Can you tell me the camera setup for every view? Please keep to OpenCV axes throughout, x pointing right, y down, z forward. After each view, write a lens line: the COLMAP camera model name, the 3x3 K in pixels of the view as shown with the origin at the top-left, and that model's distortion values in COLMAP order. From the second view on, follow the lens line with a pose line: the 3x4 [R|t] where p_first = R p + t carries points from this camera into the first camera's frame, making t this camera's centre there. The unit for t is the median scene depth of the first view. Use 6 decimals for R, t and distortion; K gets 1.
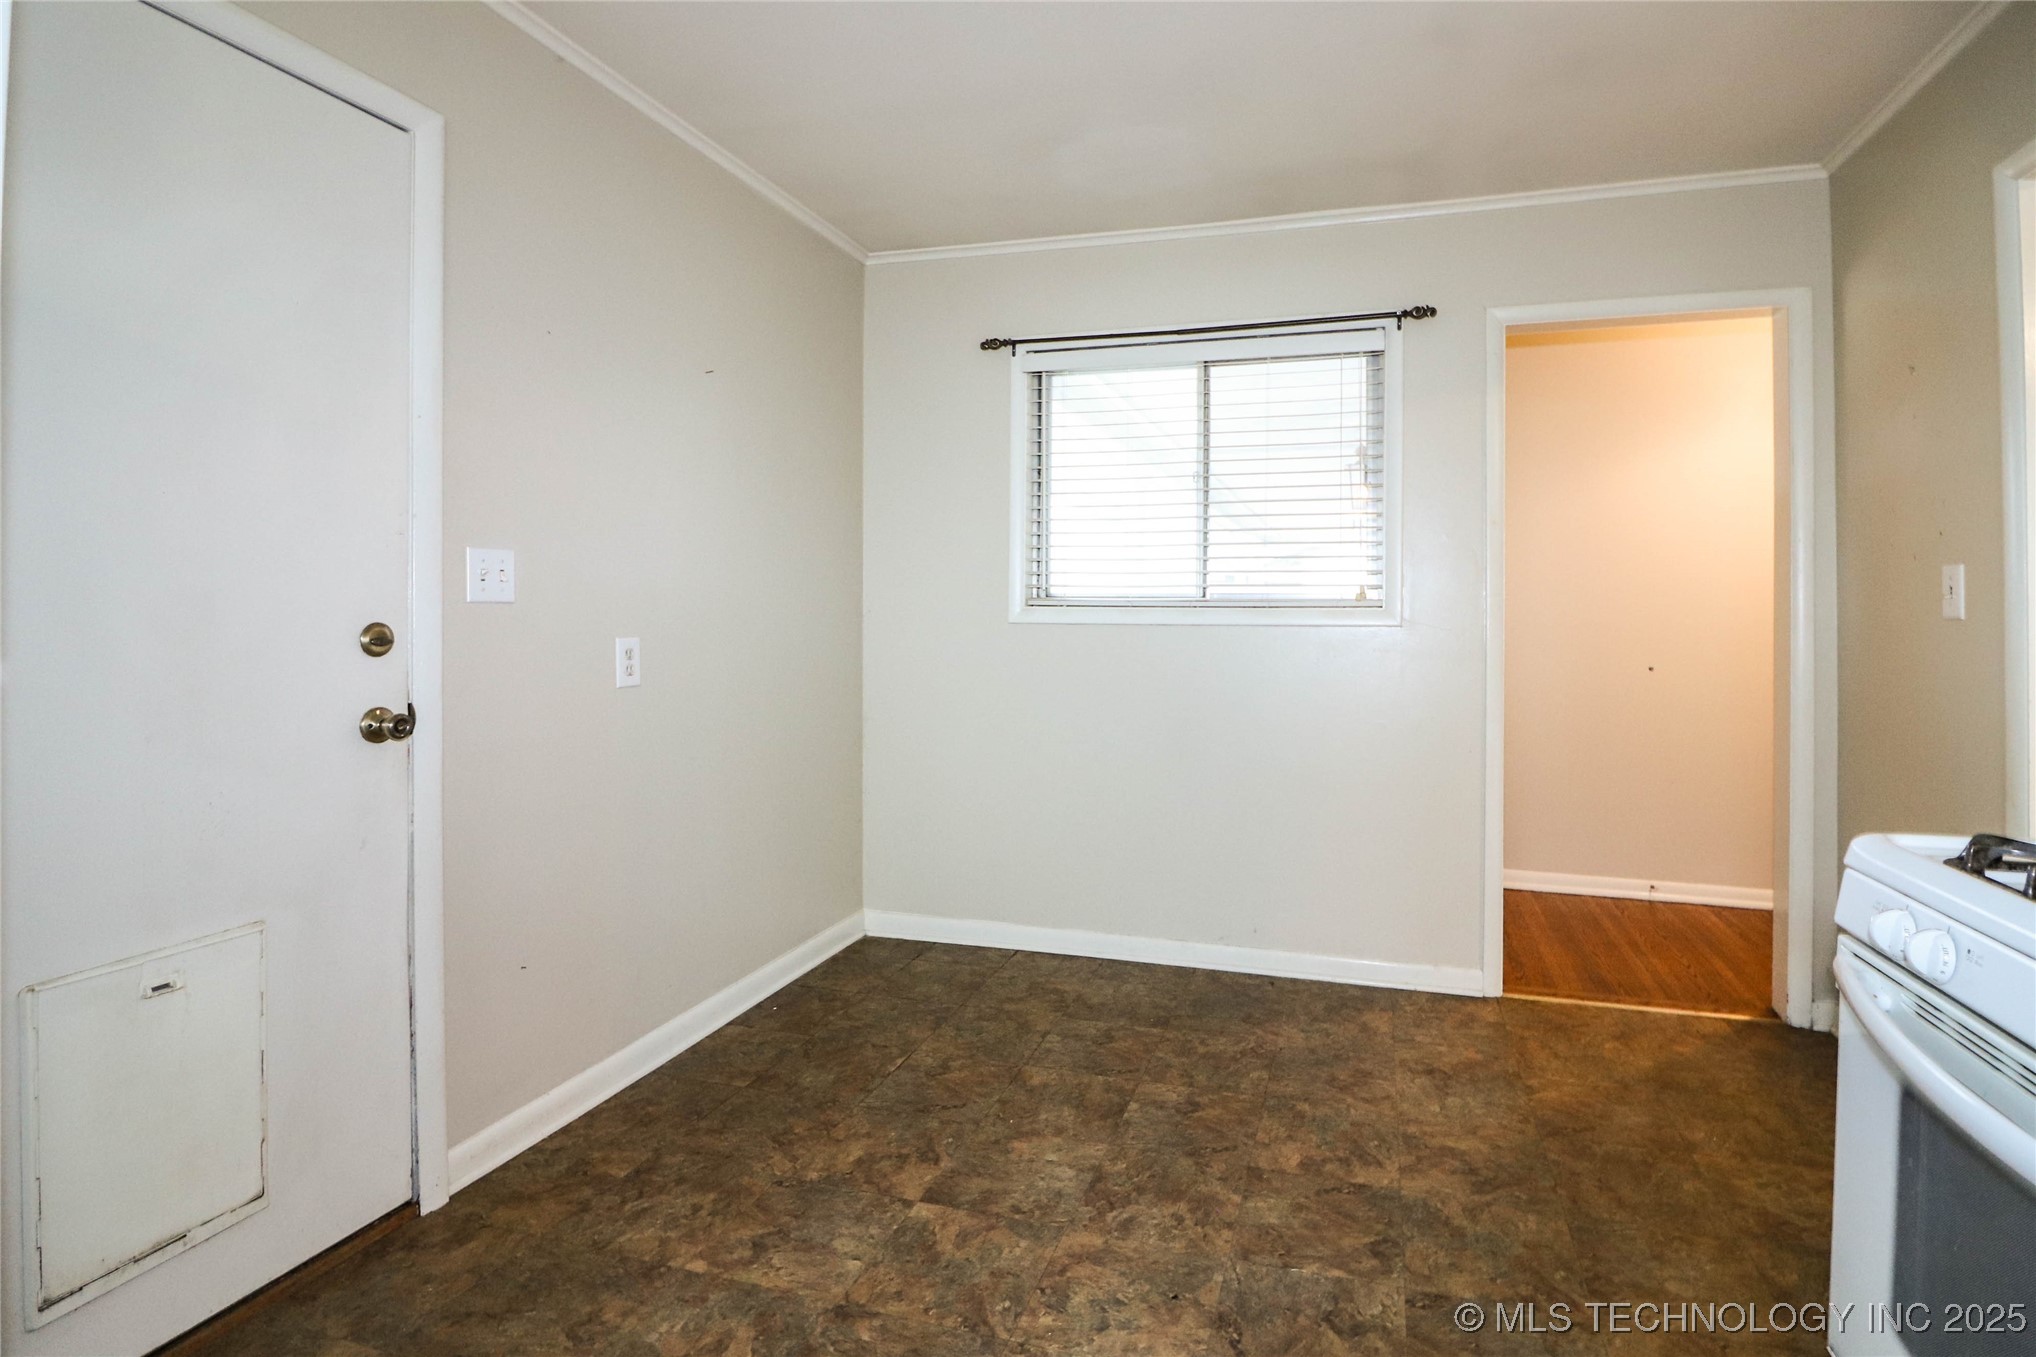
lens RADIAL K [[965.0, 0, 1110.0], [0, 965.0, 606.8], [0, 0, 1]] dist [0.002937, -0.011142]
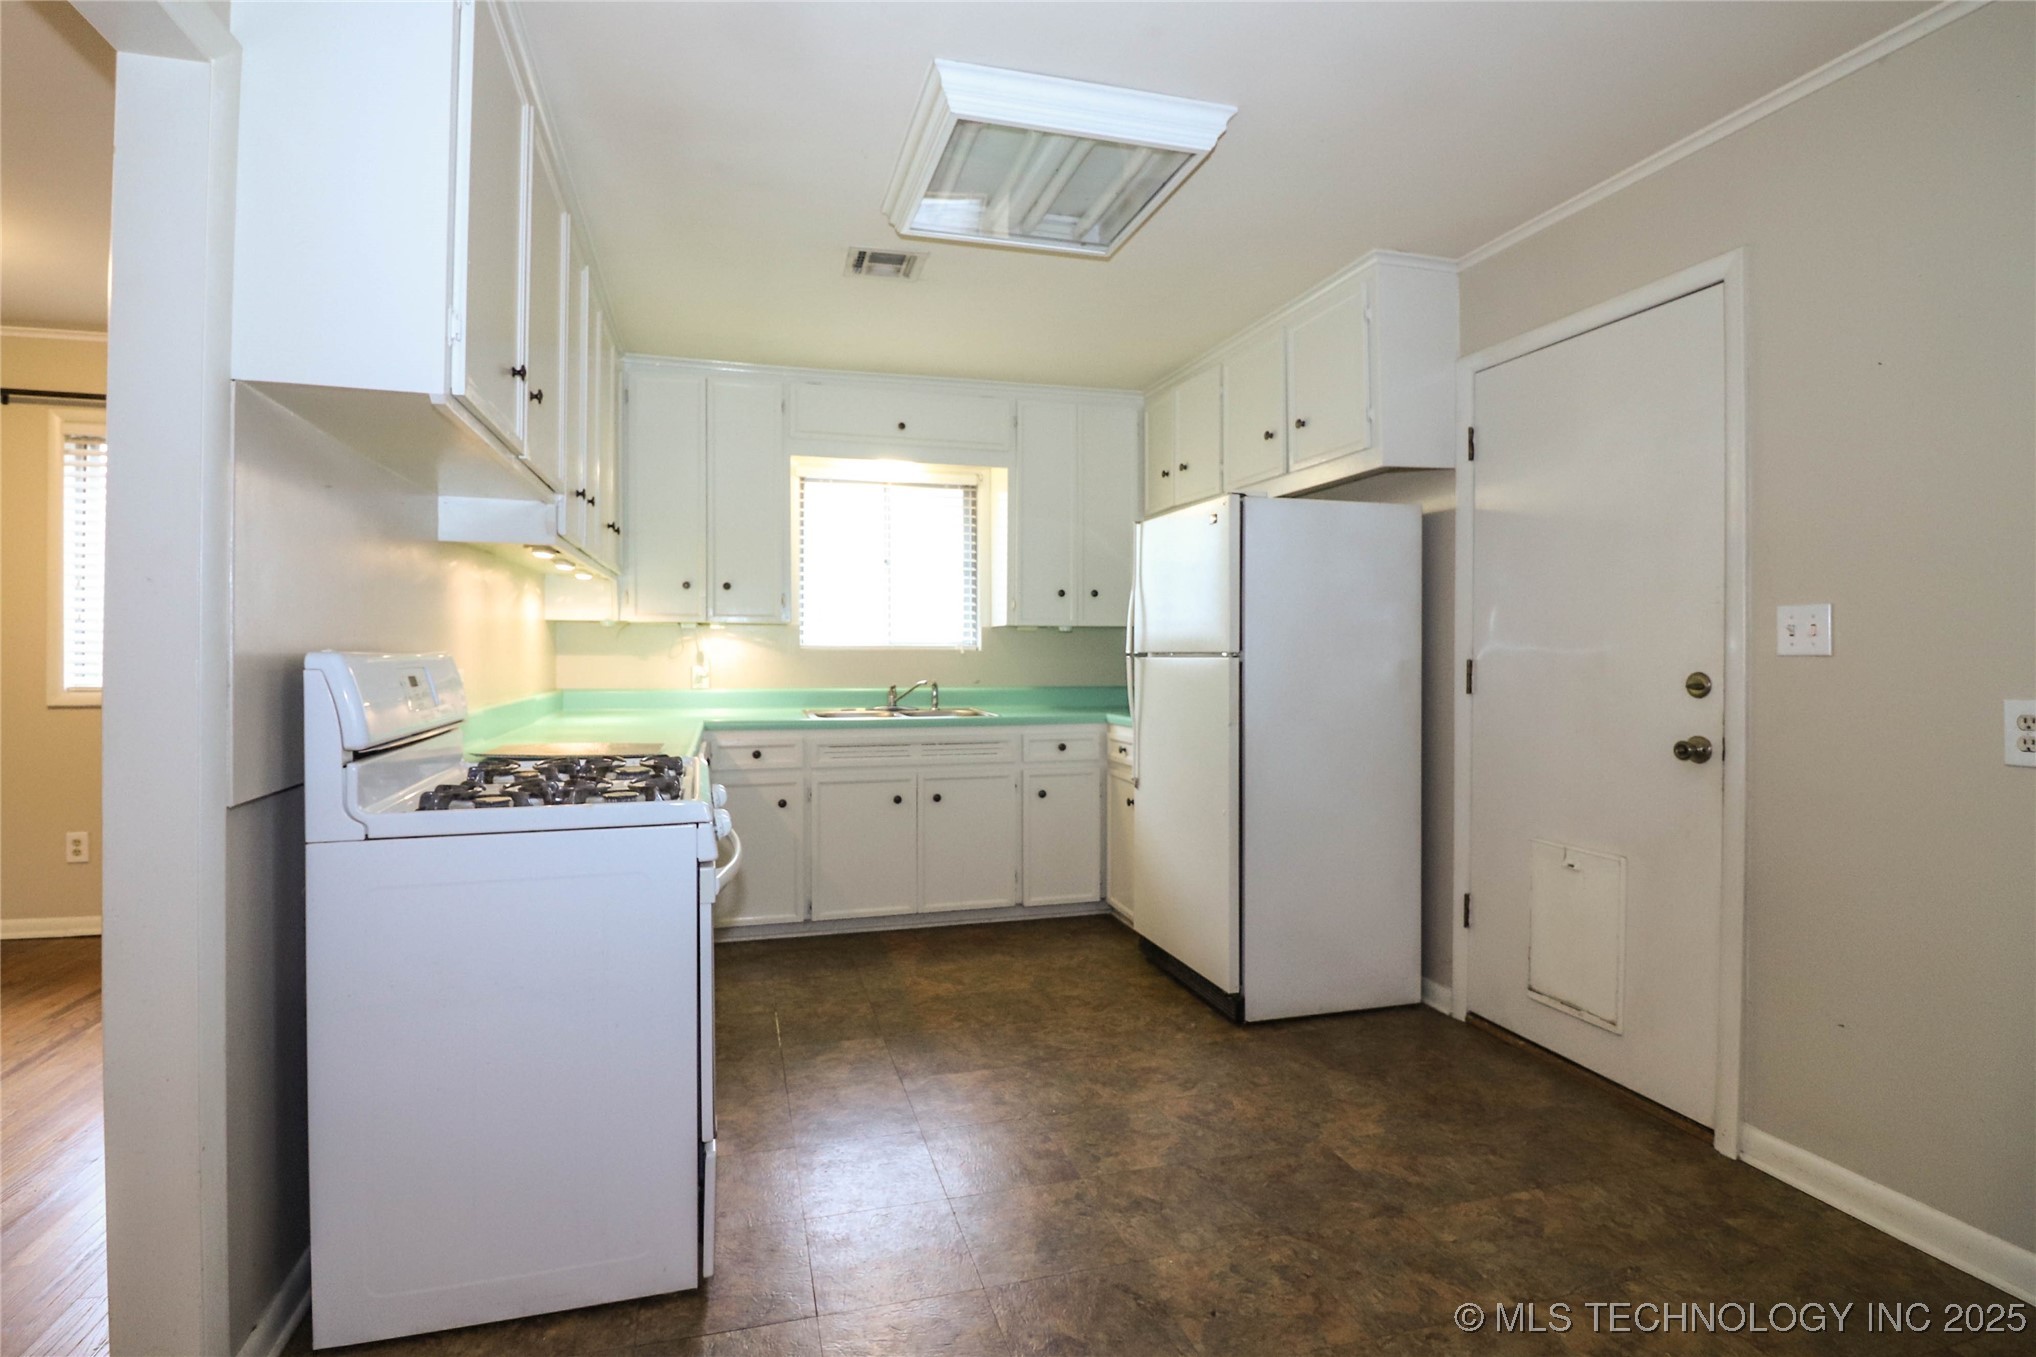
lens RADIAL K [[965.0, 0, 994.7], [0, 965.0, 649.8], [0, 0, 1]] dist [0.002937, -0.011142]
pose [[-0.858667, -0.010156, -0.512433, 0.705142], [-0.004032, 0.999907, -0.013061, 0.007238], [0.512518, -0.009149, -0.858628, 1.541561]]
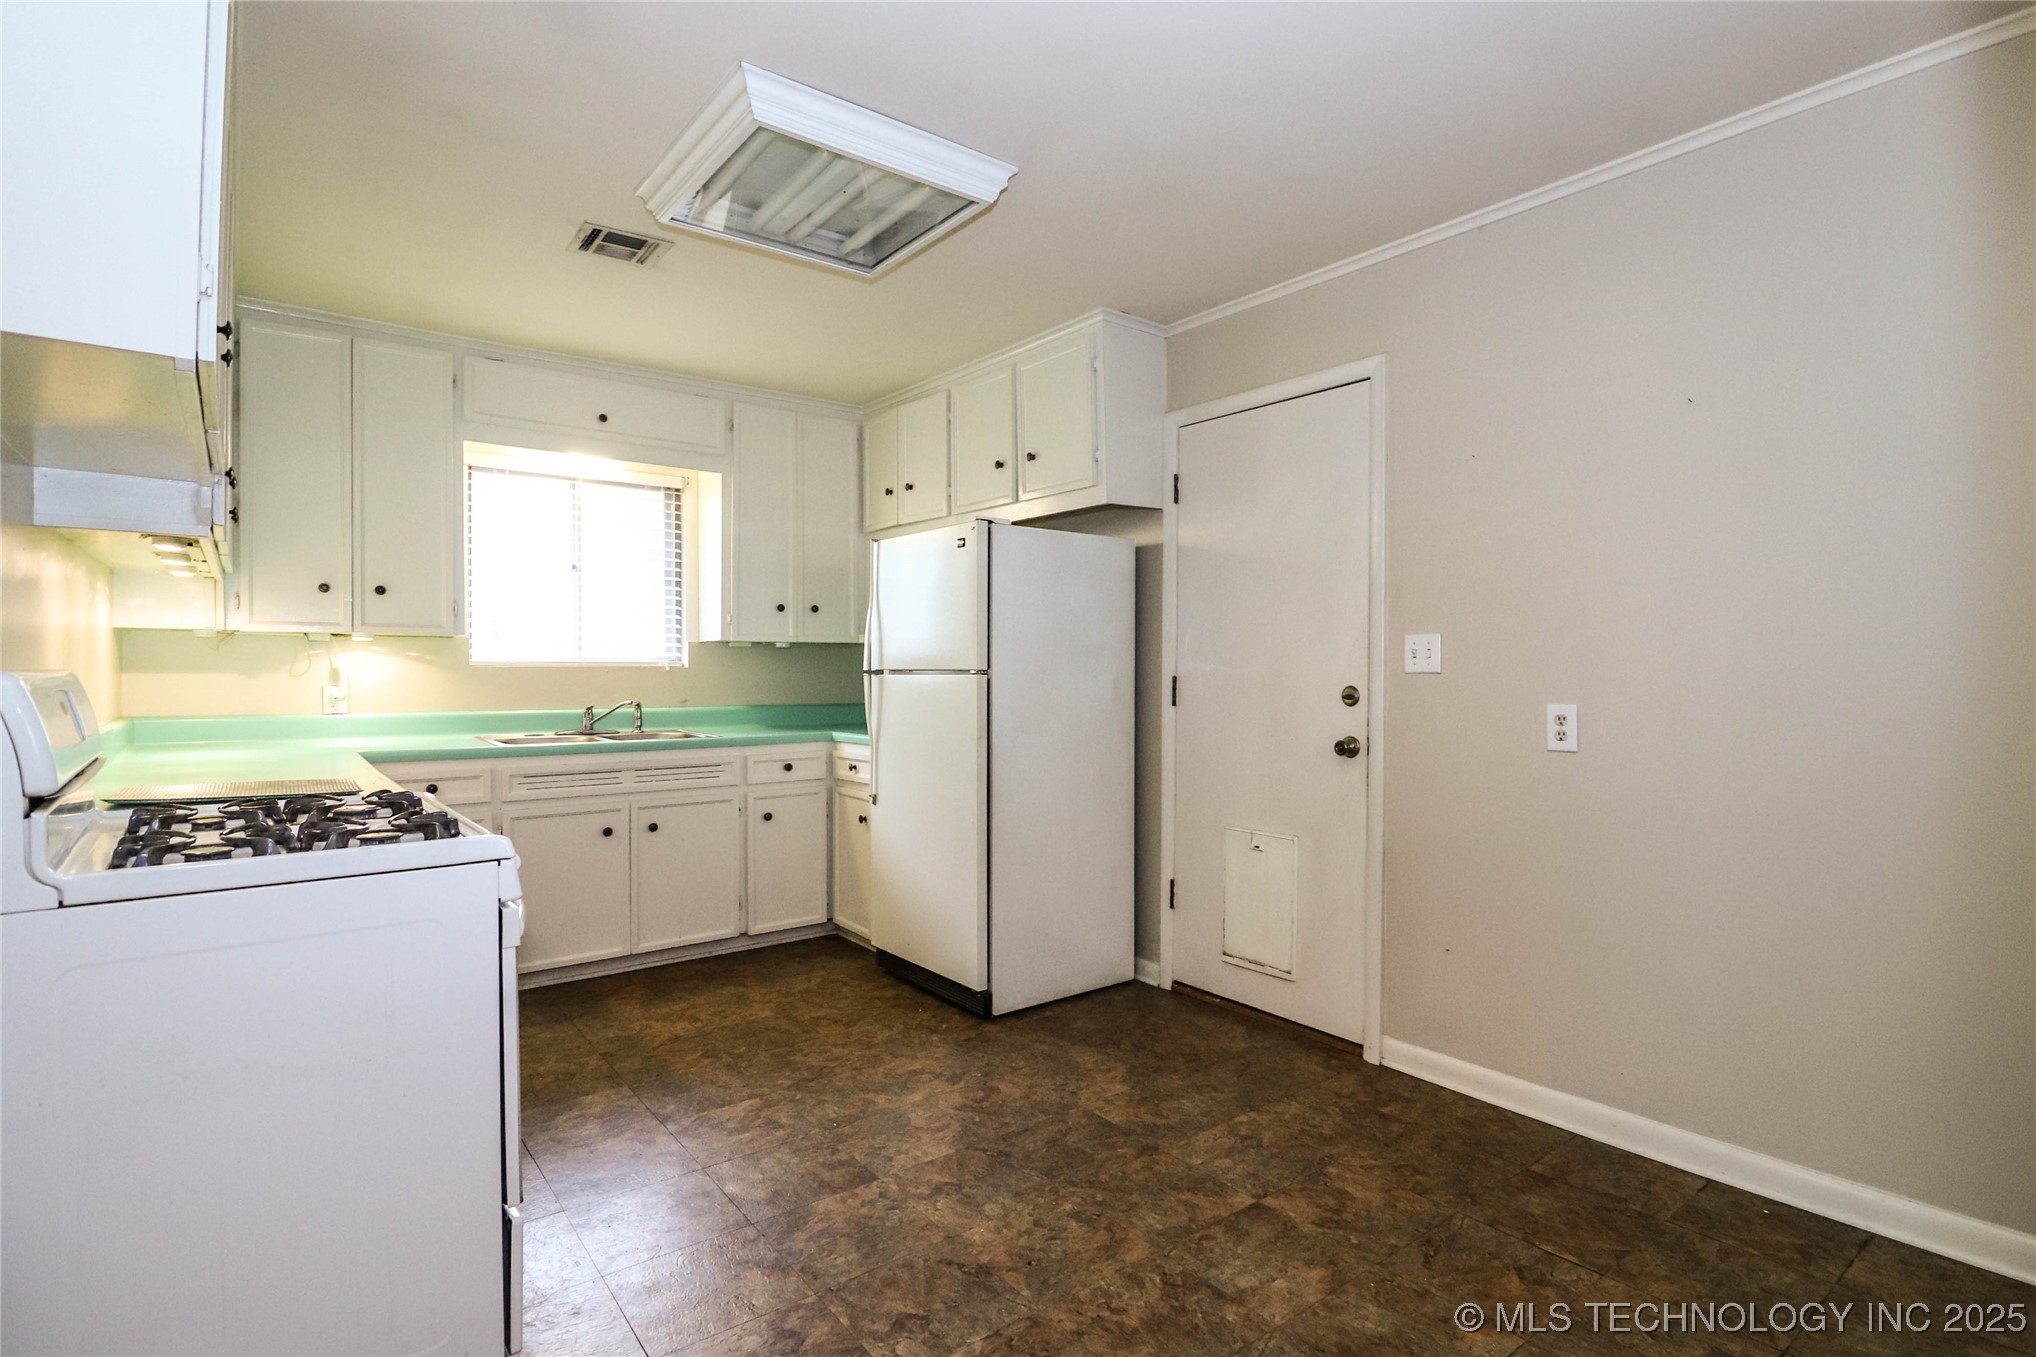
lens RADIAL K [[1001.8, 0, 1053.7], [0, 1001.8, 673.6], [0, 0, 1]] dist [-0.001841, -0.003209]
pose [[-0.582810, -0.004963, -0.812594, 0.899736], [0.000061, 0.999981, -0.006152, 0.006405], [0.812609, -0.003635, -0.582798, 1.498207]]
